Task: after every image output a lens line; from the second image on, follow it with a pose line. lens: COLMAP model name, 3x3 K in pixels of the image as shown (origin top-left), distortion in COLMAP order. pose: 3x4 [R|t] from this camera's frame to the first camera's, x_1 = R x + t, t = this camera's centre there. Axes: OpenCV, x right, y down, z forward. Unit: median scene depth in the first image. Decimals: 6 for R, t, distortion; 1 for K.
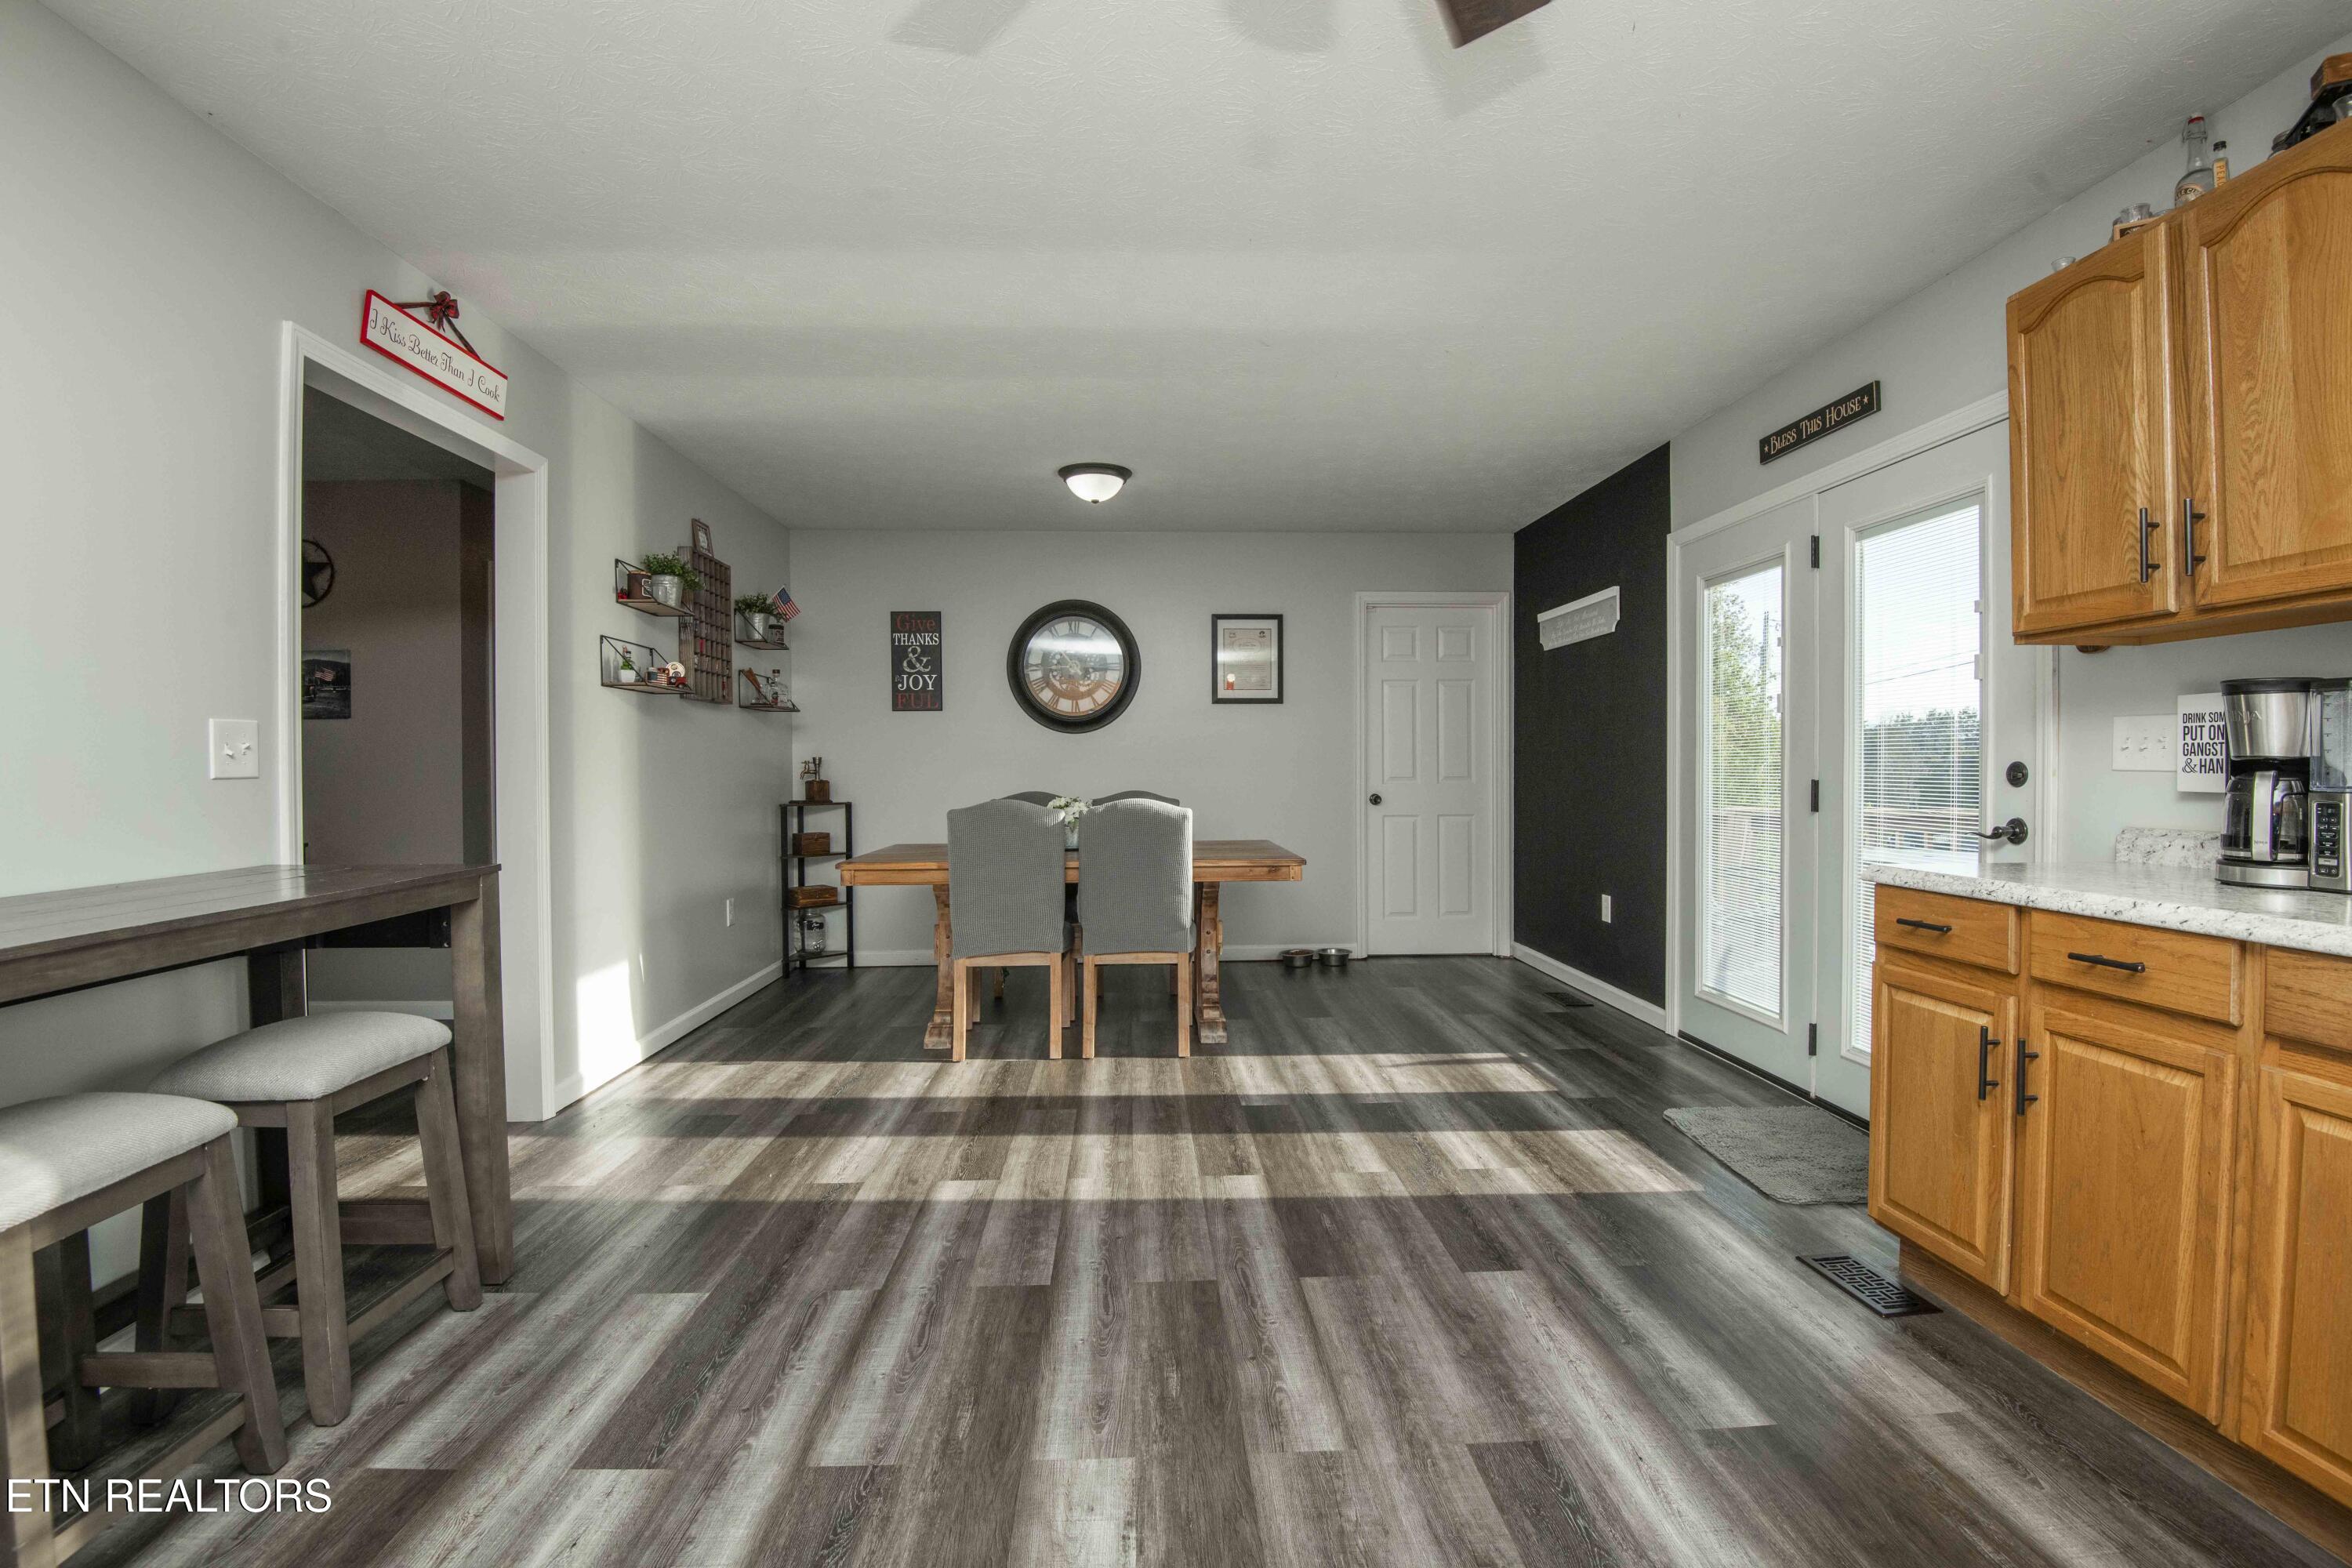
lens RADIAL K [[1087.0, 0, 1184.0], [0, 1087.0, 780.6], [0, 0, 1]] dist [-0.005407, -0.024718]
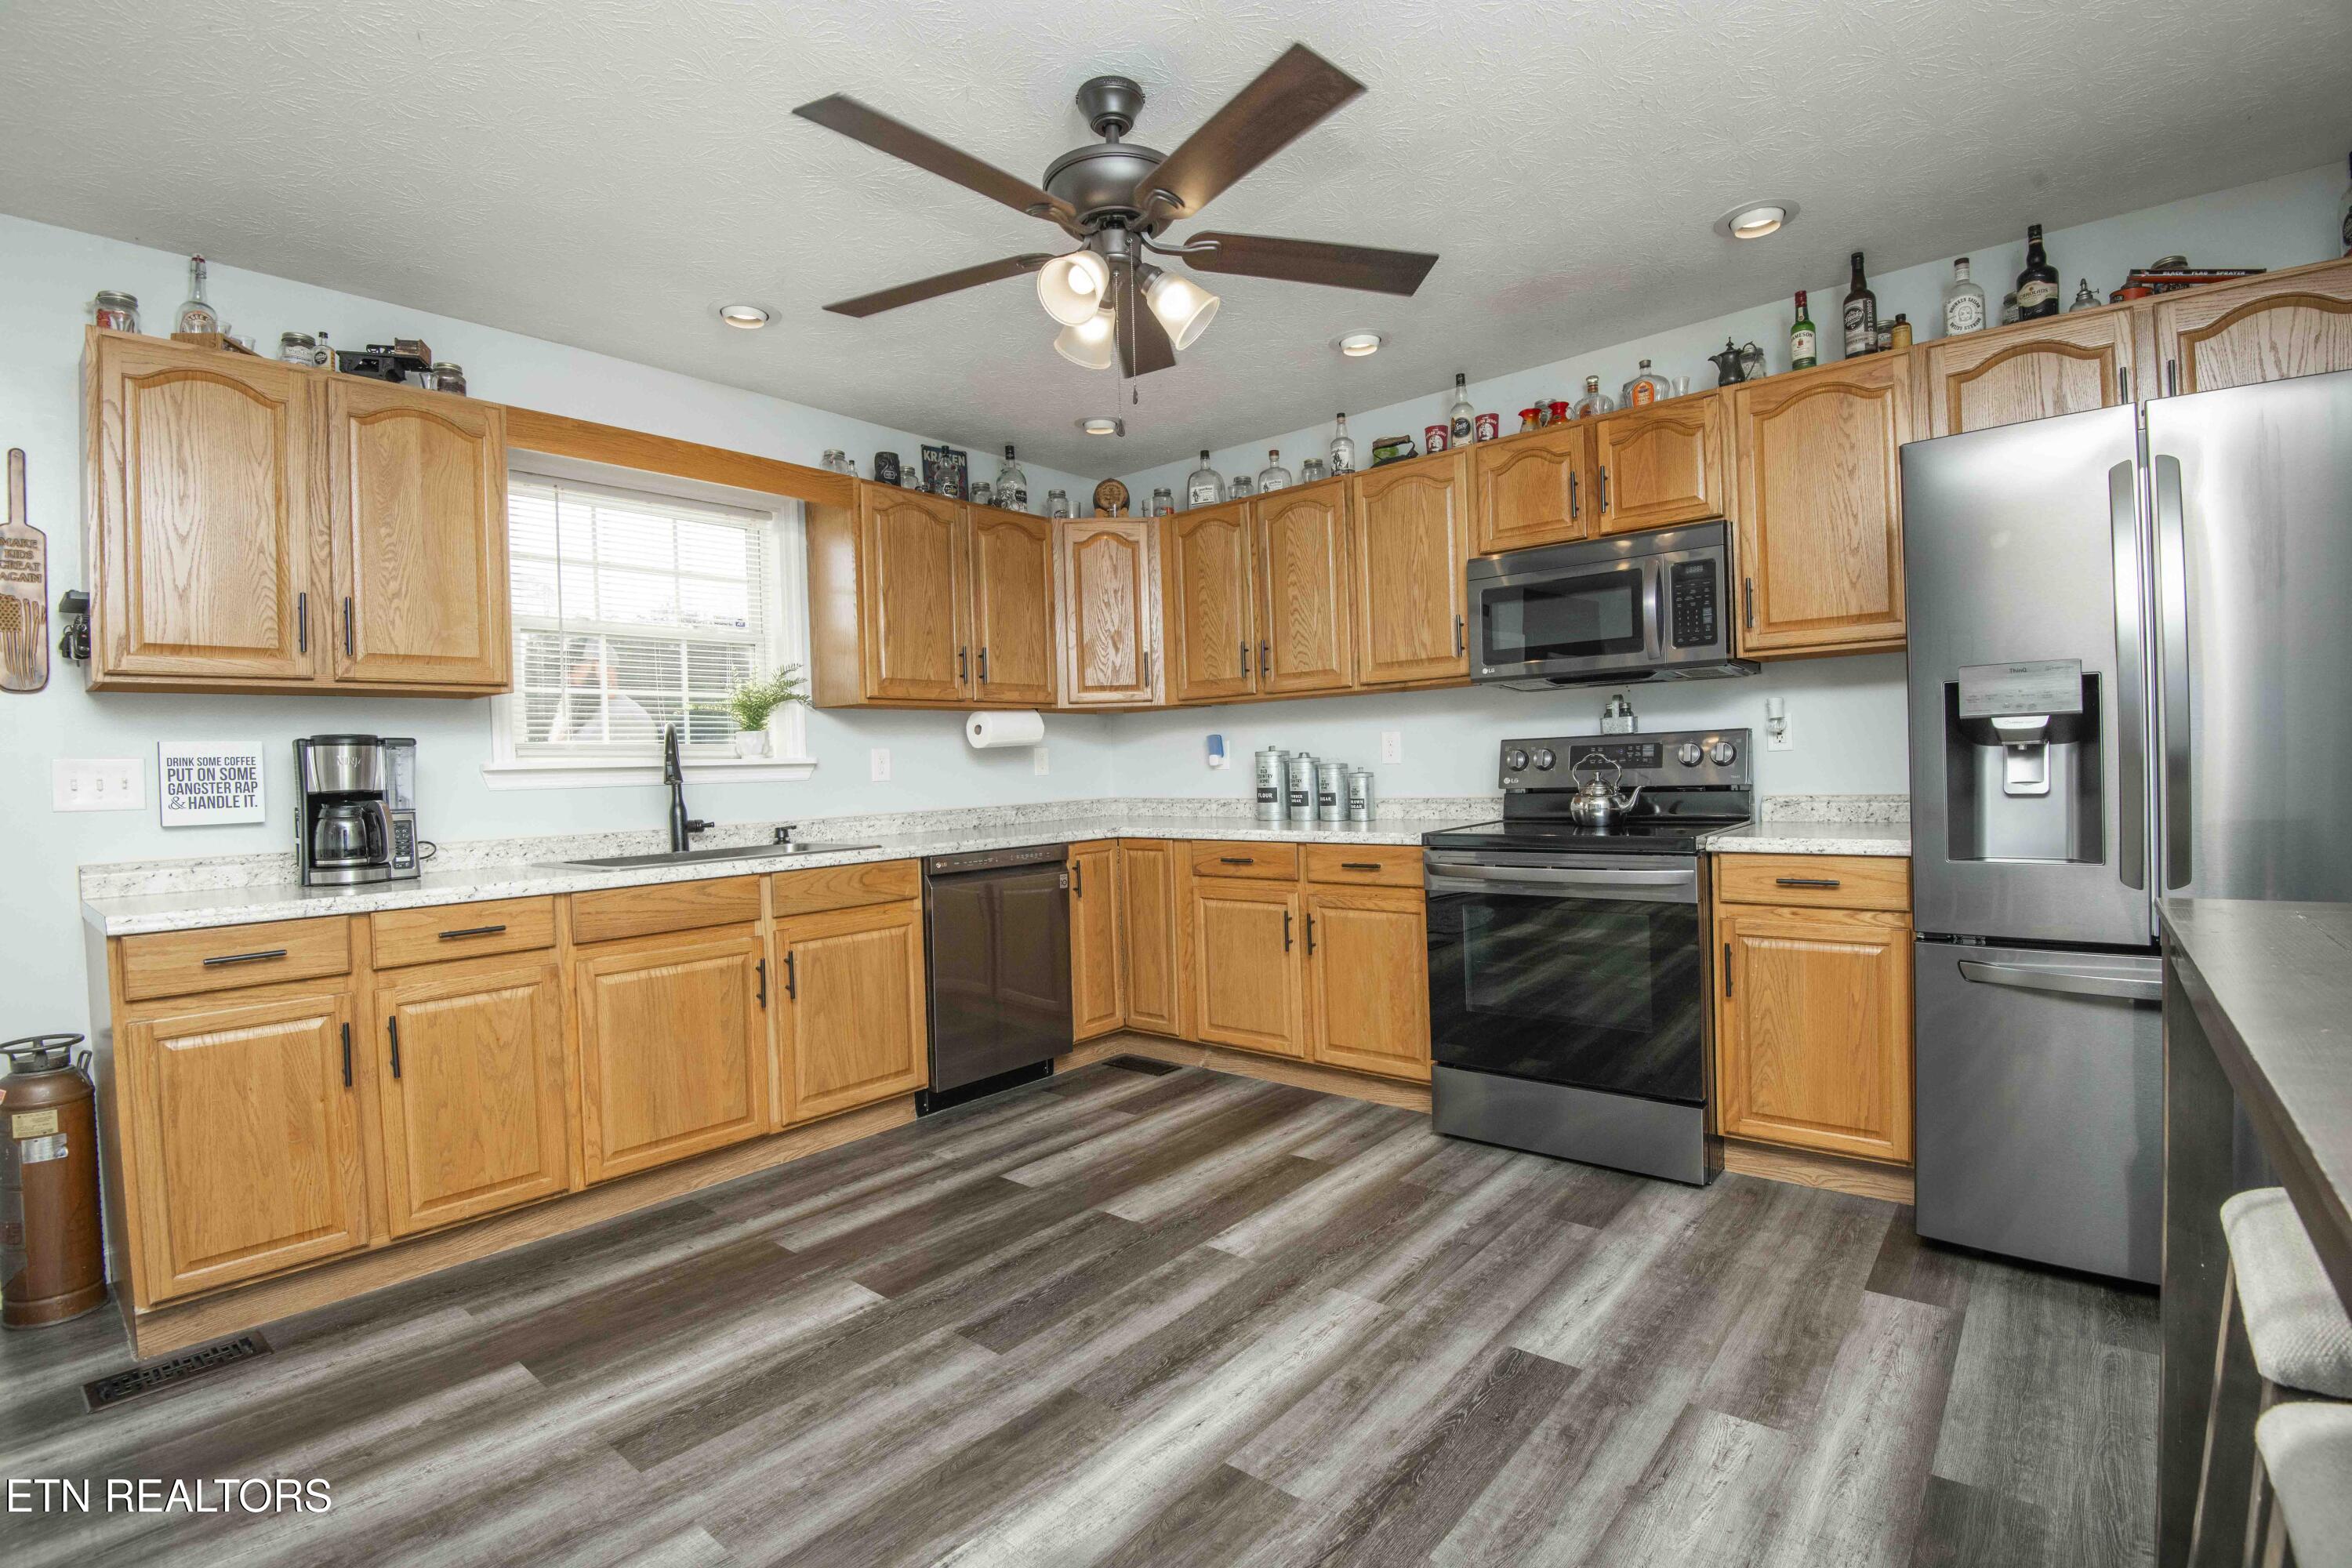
lens RADIAL K [[1085.1, 0, 1183.9], [0, 1085.1, 780.1], [0, 0, 1]] dist [-0.002433, -0.033071]
pose [[-0.730303, 0.021115, 0.682797, -0.530160], [0.044404, 0.998876, 0.016603, -0.008070], [-0.681679, 0.042444, -0.730420, 0.913515]]
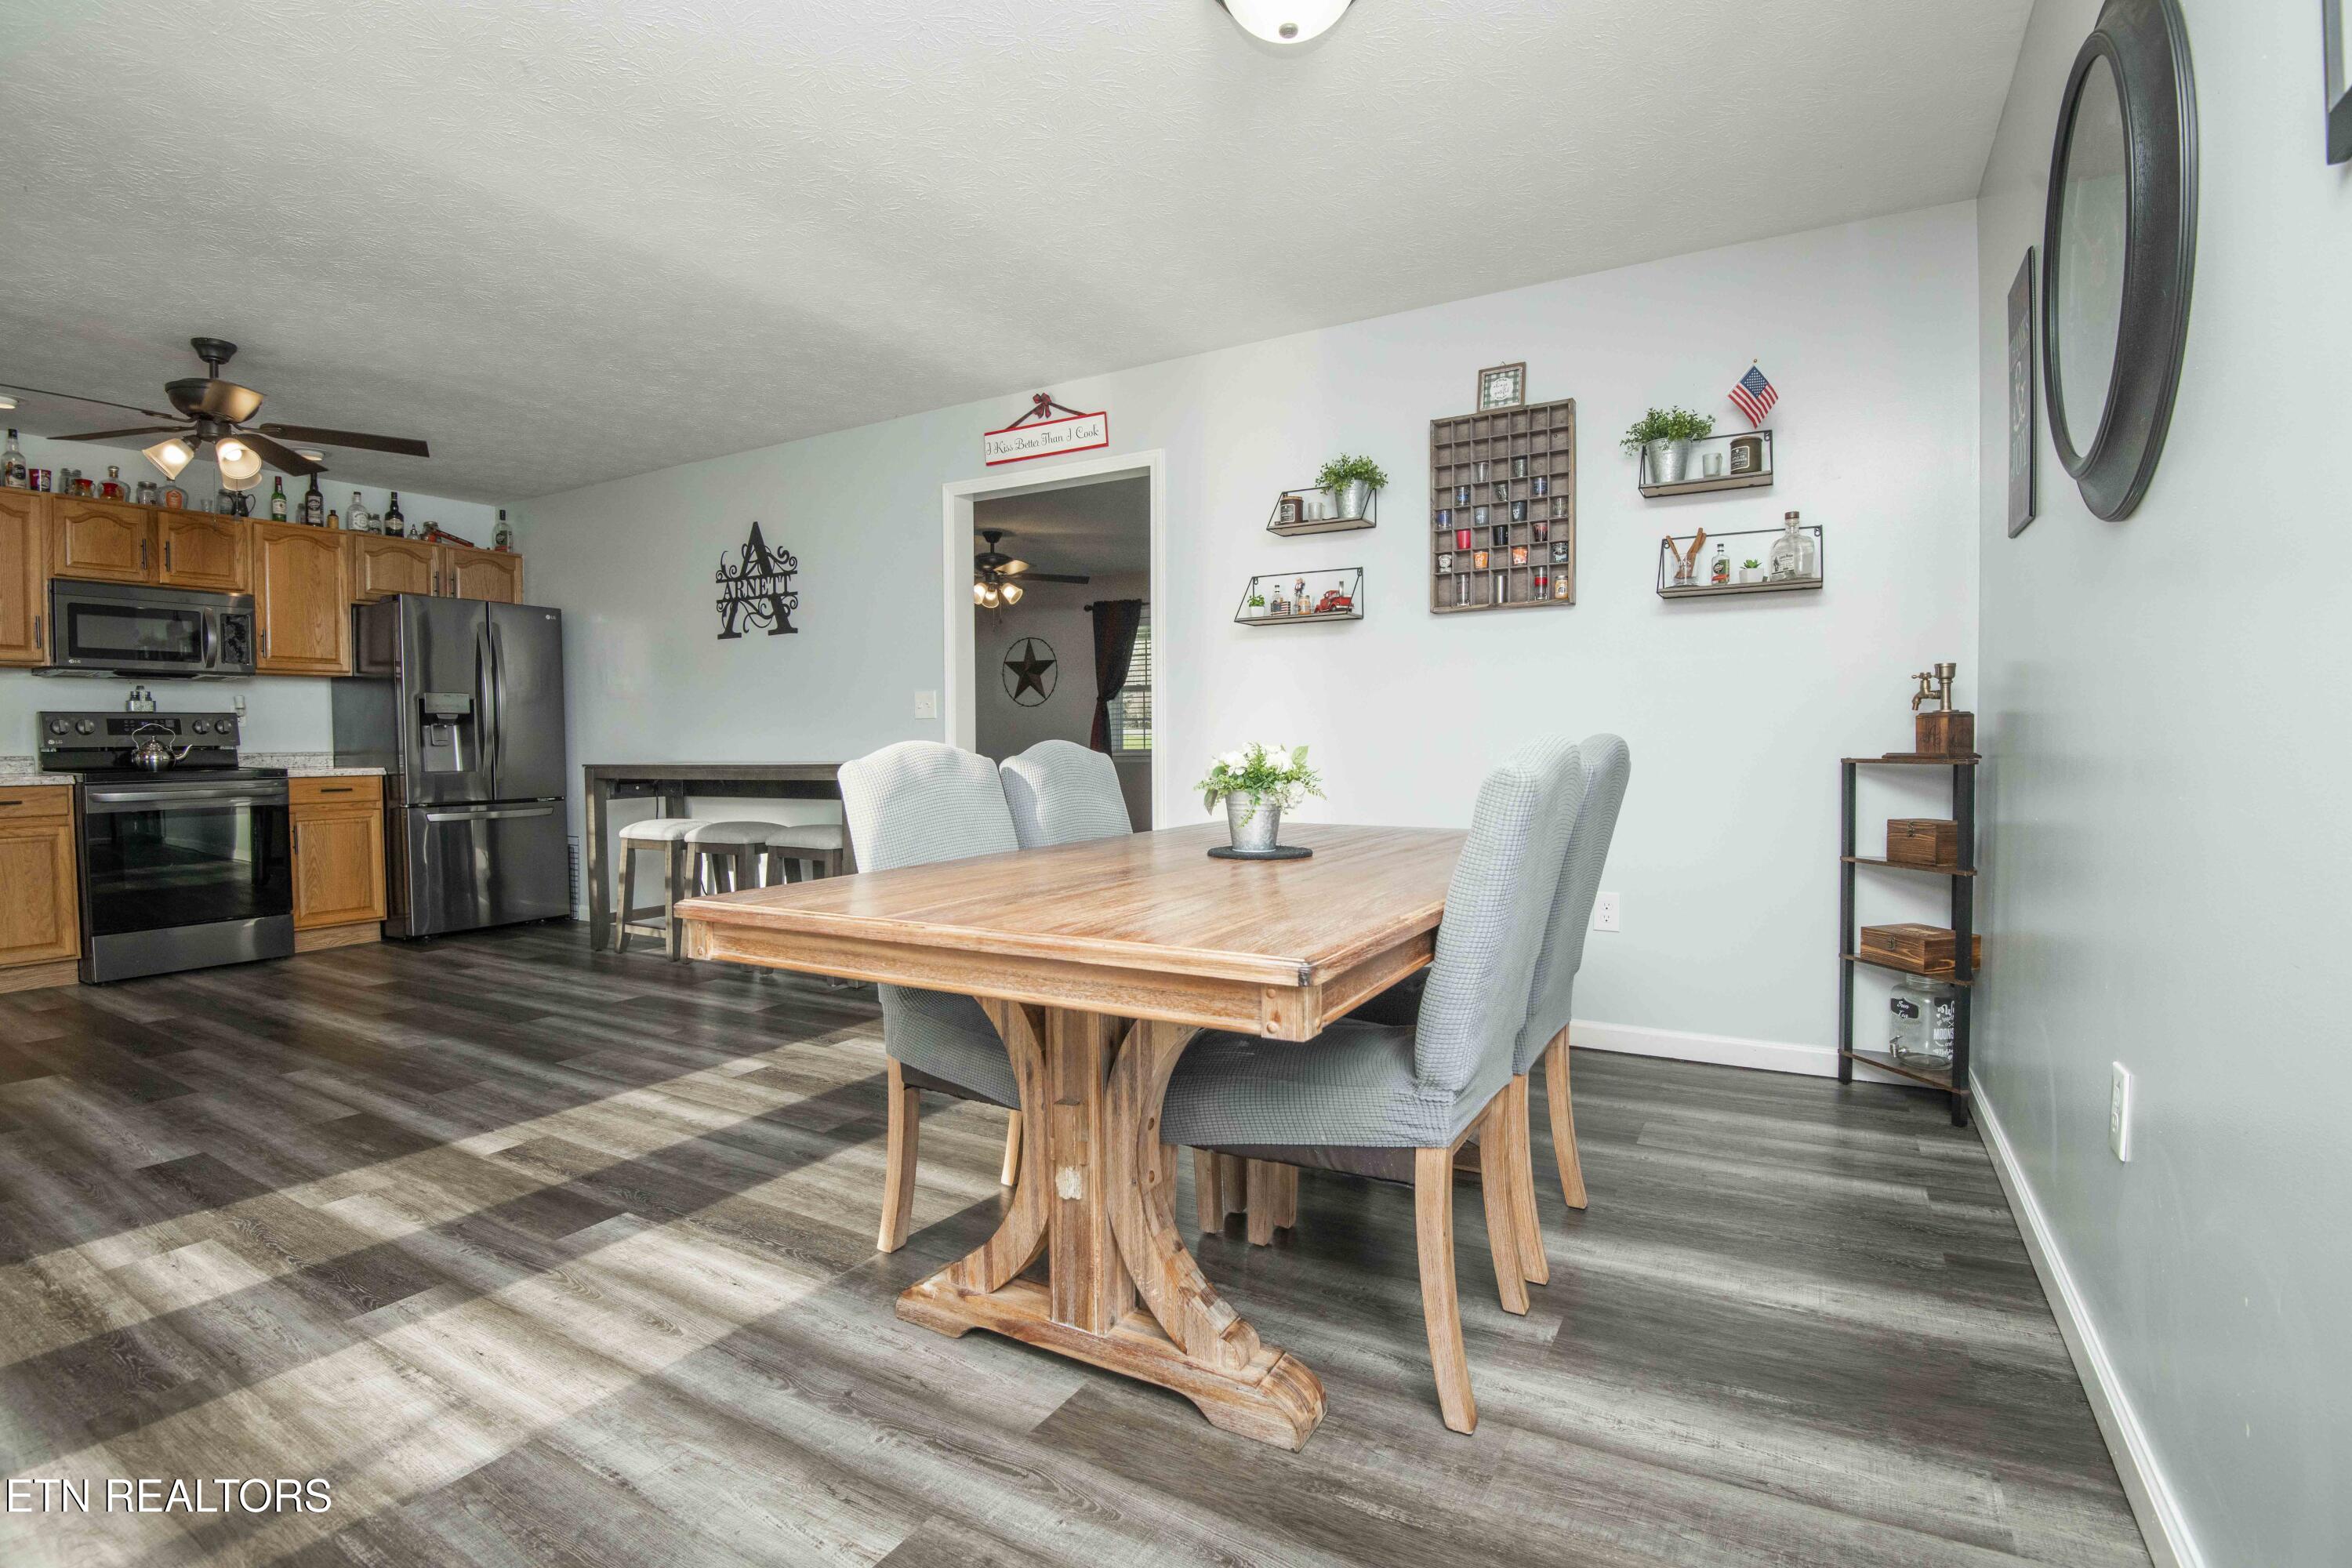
lens RADIAL K [[1084.6, 0, 1169.4], [0, 1084.6, 779.0], [0, 0, 1]] dist [-0.013572, -0.014703]
pose [[-0.549922, 0.039331, -0.834290, 0.549289], [0.000003, 0.998891, 0.047089, 0.012549], [0.835216, 0.025893, -0.549312, 2.211128]]
